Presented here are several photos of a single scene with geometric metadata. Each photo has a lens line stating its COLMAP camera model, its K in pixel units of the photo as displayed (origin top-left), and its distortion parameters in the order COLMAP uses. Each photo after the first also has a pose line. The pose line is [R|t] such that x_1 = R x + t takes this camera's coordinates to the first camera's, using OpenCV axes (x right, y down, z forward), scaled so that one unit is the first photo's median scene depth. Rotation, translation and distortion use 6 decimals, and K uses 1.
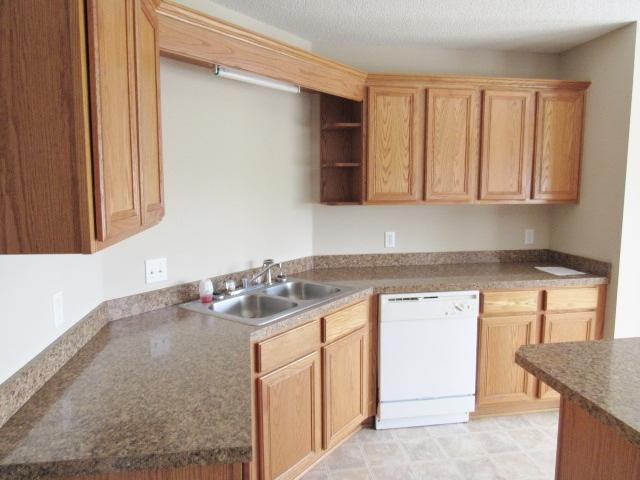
lens RADIAL K [[466.0, 0, 324.2], [0, 466.0, 242.4], [0, 0, 1]] dist [-0.019778, 0.007411]
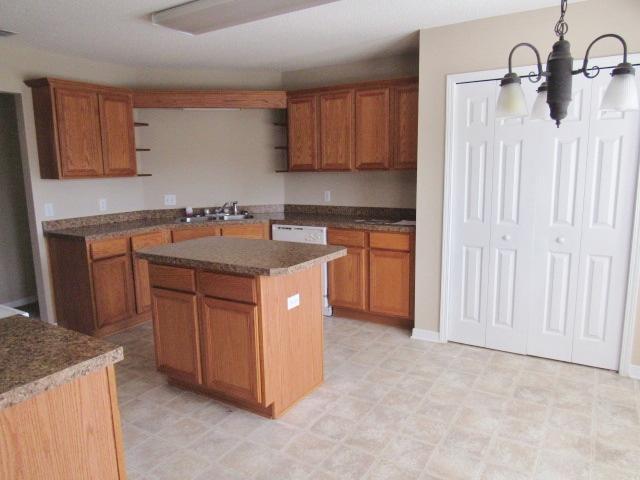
lens RADIAL K [[466.0, 0, 324.2], [0, 466.0, 242.4], [0, 0, 1]] dist [-0.019778, 0.007411]
pose [[0.754391, 0.093757, -0.649695, 1.258651], [-0.067718, 0.995582, 0.065041, 0.050135], [0.652923, -0.005070, 0.757407, -0.154374]]
